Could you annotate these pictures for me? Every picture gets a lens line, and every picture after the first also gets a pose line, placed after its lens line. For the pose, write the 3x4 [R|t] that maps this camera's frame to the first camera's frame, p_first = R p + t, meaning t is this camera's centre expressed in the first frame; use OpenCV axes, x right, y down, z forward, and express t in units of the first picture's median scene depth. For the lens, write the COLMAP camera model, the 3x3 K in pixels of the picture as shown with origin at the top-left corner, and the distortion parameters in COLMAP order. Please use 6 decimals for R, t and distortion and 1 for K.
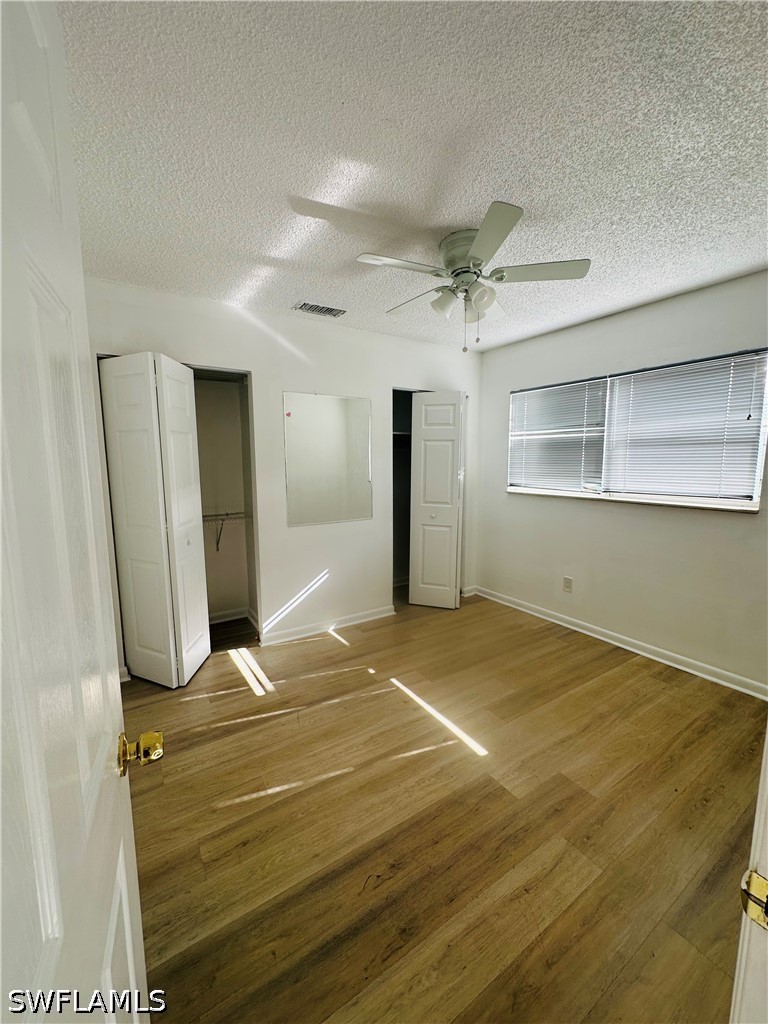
lens RADIAL K [[409.9, 0, 384.0], [0, 409.9, 512.0], [0, 0, 1]] dist [-0.004190, -0.000041]
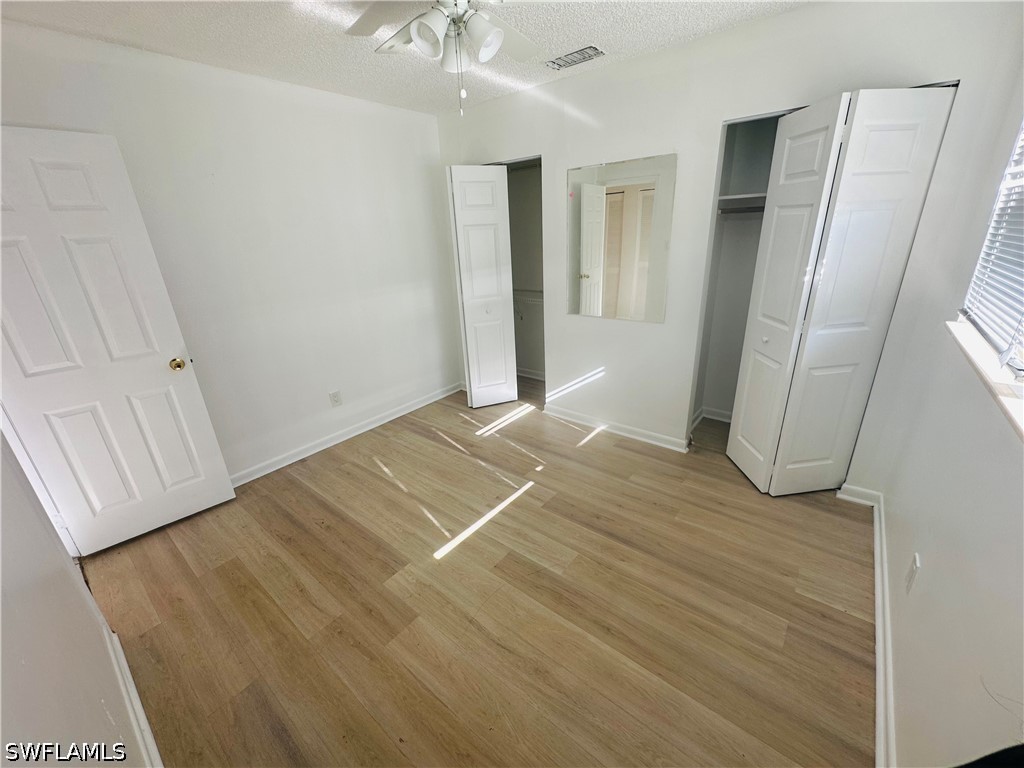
lens RADIAL K [[409.9, 0, 510.3], [0, 409.9, 385.5], [0, 0, 1]] dist [-0.004190, -0.000041]
pose [[0.305348, 0.330411, -0.893080, 1.027863], [-0.075619, 0.943323, 0.323145, -0.169514], [0.949234, -0.031138, 0.313027, 0.808218]]
